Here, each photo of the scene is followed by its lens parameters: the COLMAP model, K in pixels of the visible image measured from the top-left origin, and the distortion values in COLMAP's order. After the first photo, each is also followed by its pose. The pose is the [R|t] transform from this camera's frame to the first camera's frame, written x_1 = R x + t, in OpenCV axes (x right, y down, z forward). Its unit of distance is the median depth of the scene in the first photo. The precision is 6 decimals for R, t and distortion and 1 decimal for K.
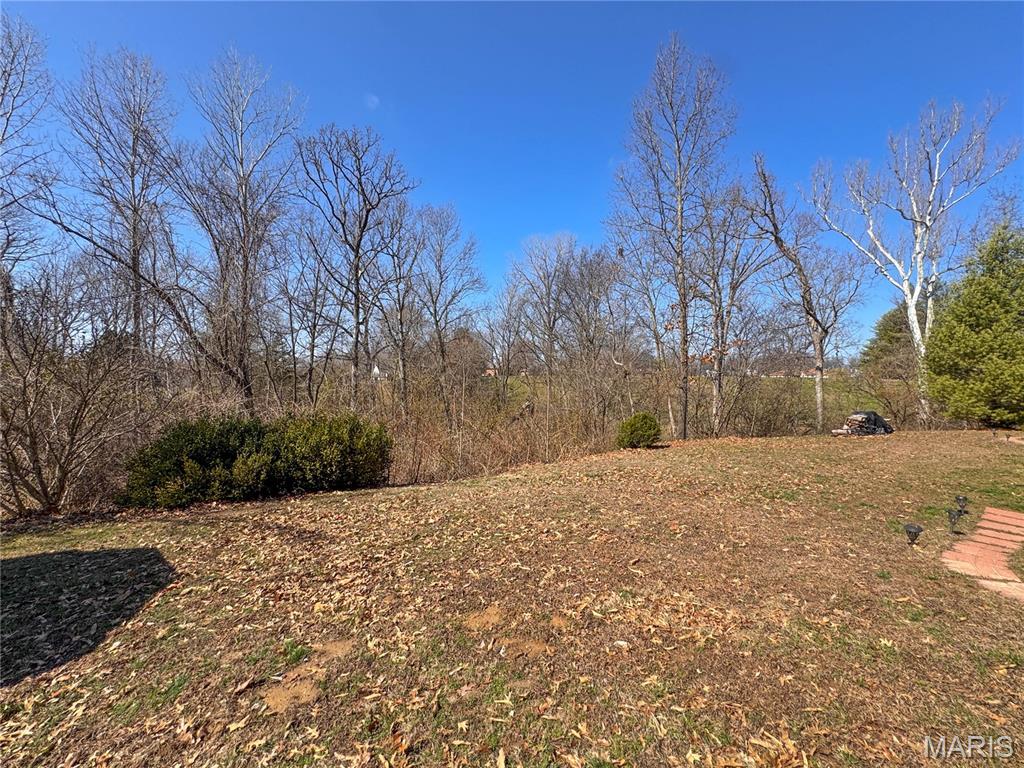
lens RADIAL K [[420.4, 0, 512.0], [0, 420.4, 384.0], [0, 0, 1]] dist [-0.000906, 0.000087]
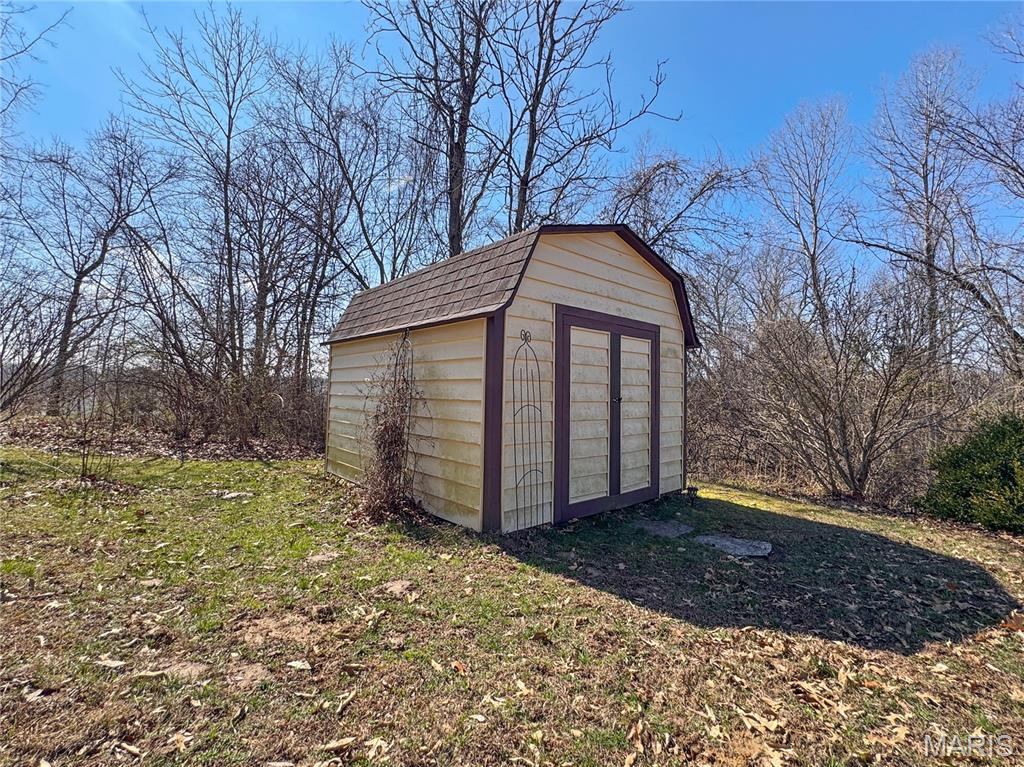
lens RADIAL K [[439.8, 0, 512.0], [0, 439.8, 383.5], [0, 0, 1]] dist [0.000244, 0.000746]
pose [[0.076273, -0.013600, -0.996994, -0.201717], [0.002844, 0.999906, -0.013422, 0.119658], [0.997083, -0.001812, 0.076304, 0.175695]]
